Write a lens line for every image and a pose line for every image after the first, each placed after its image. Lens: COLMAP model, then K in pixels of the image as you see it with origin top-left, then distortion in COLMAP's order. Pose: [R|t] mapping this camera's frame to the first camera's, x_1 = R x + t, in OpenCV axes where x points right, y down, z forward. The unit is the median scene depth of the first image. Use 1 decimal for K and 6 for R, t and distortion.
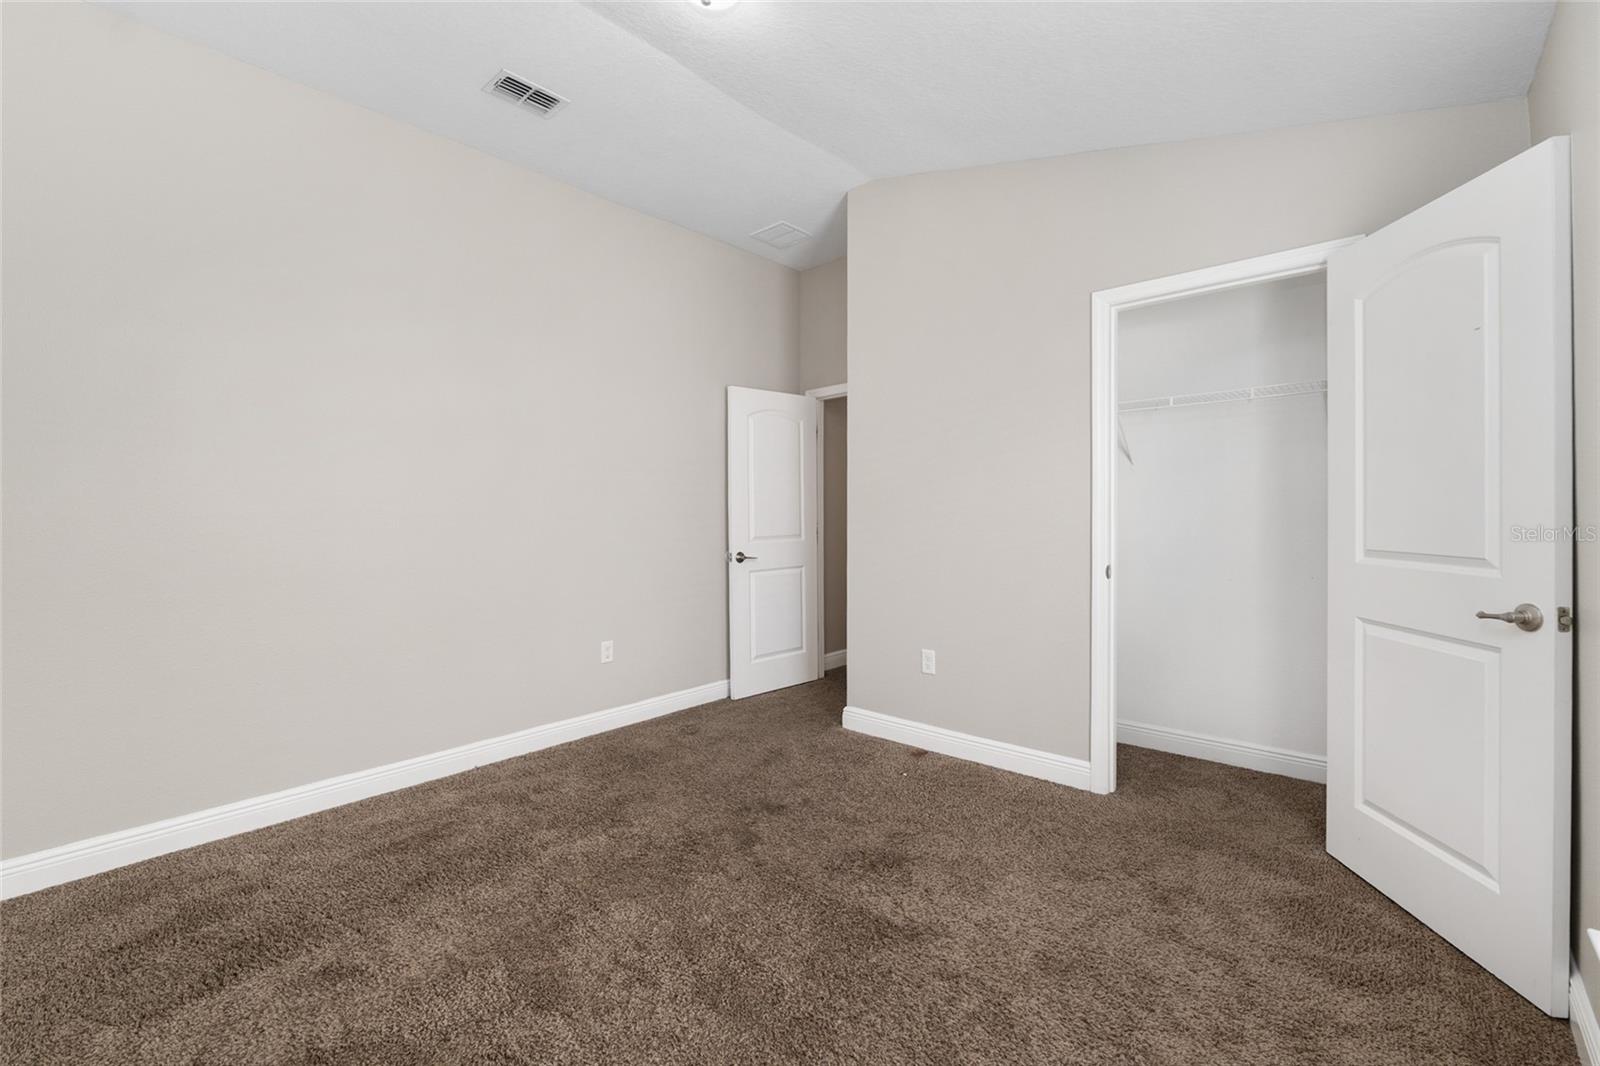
lens RADIAL K [[660.3, 0, 794.0], [0, 660.3, 530.6], [0, 0, 1]] dist [-0.011090, -0.000023]
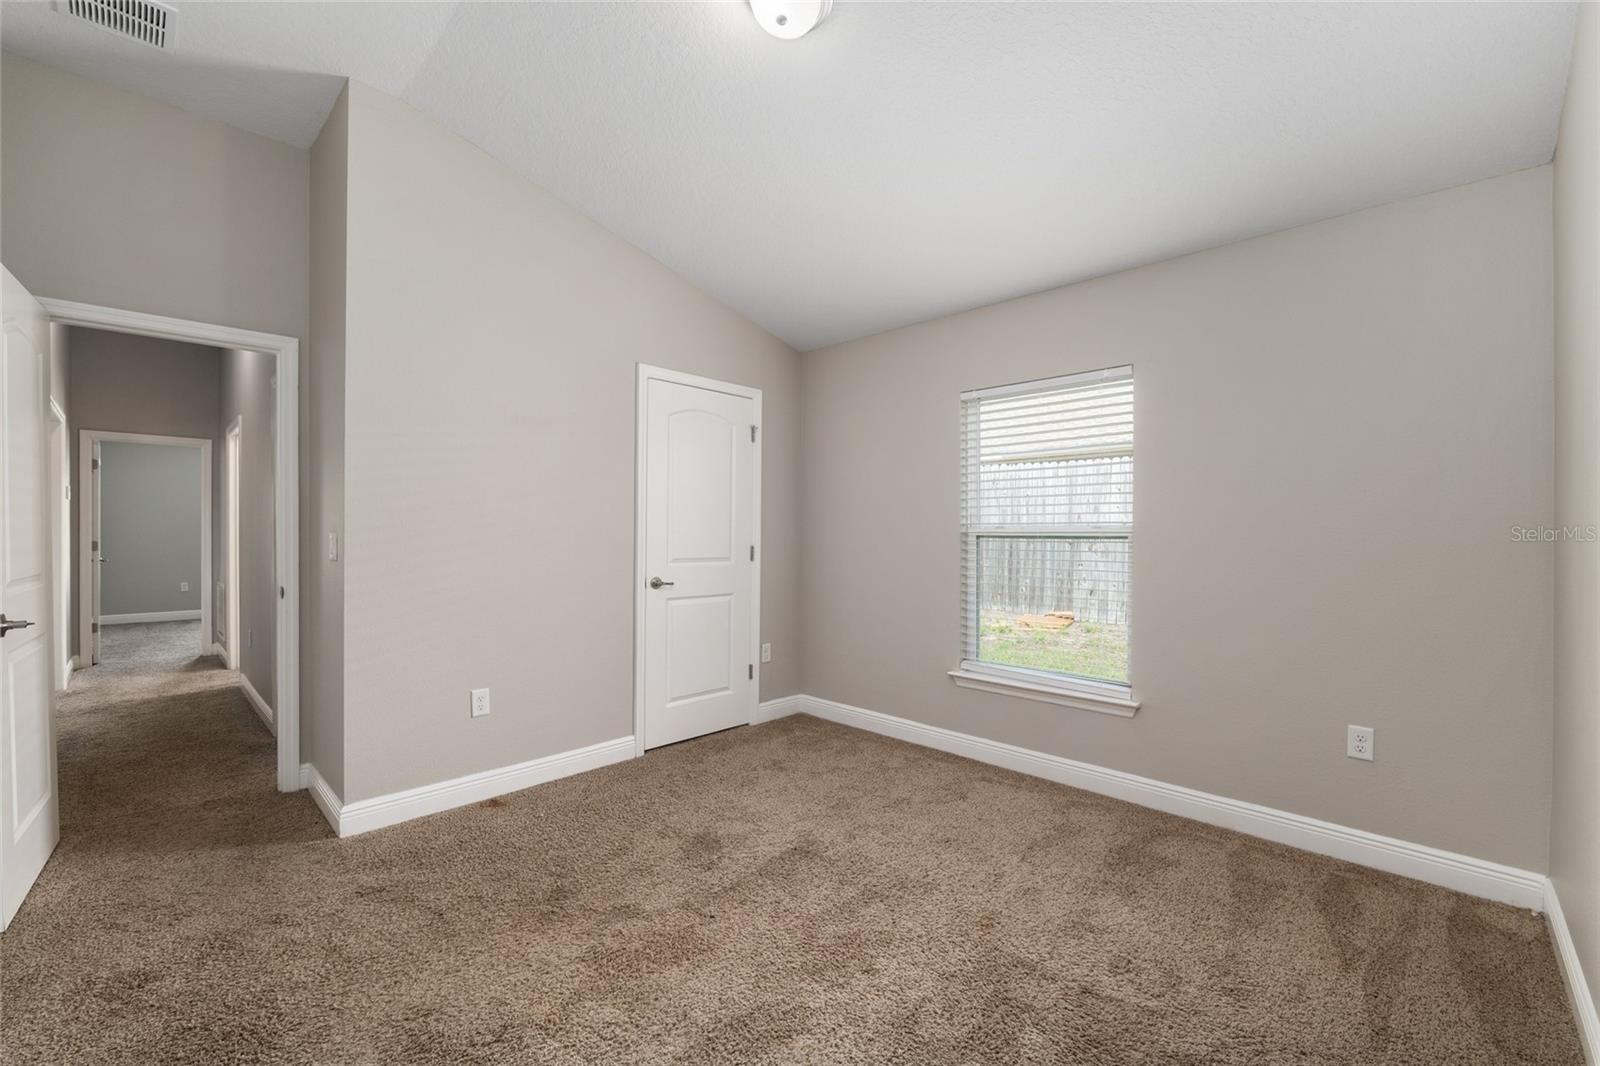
lens RADIAL K [[660.3, 0, 794.0], [0, 660.3, 530.6], [0, 0, 1]] dist [-0.011090, -0.000023]
pose [[0.034446, 0.018638, 0.999233, -0.966228], [0.017502, 0.999662, -0.019250, -0.009652], [-0.999253, 0.018151, 0.034108, 0.773414]]
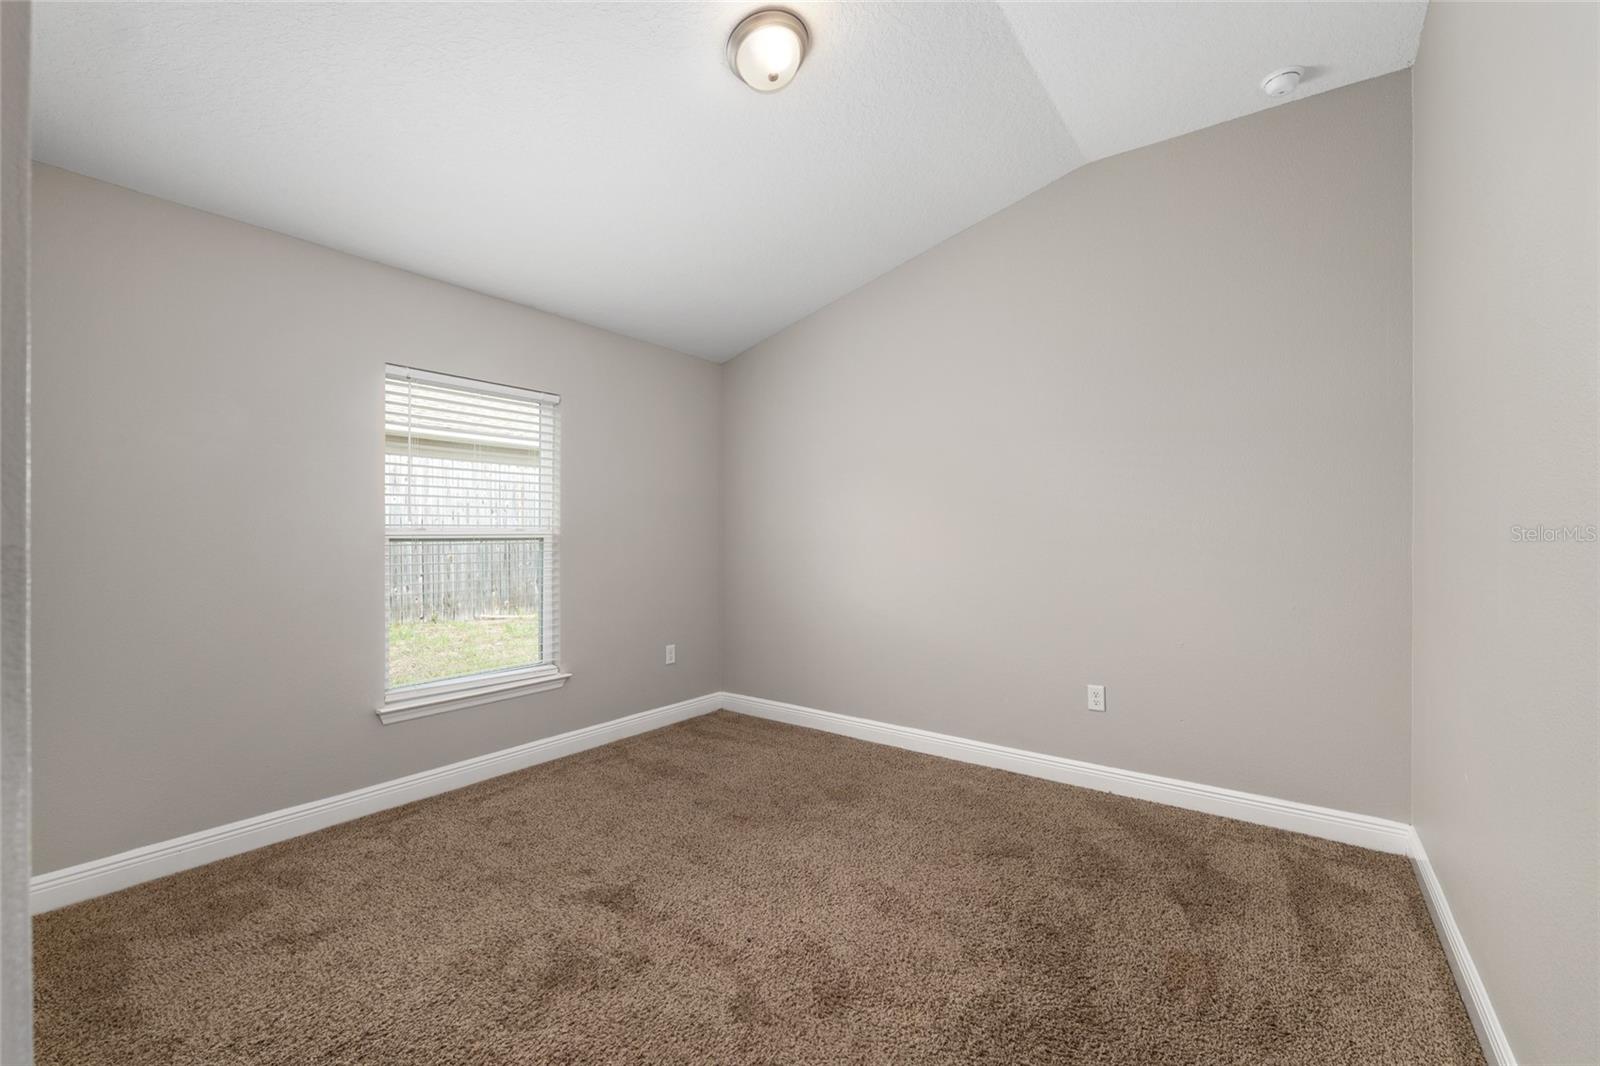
lens RADIAL K [[660.3, 0, 794.0], [0, 660.3, 530.6], [0, 0, 1]] dist [-0.011090, -0.000023]
pose [[-0.995163, 0.016206, -0.096889, -0.061972], [0.014502, 0.999728, 0.018258, -0.048807], [0.097158, 0.016765, -0.995128, 1.758705]]
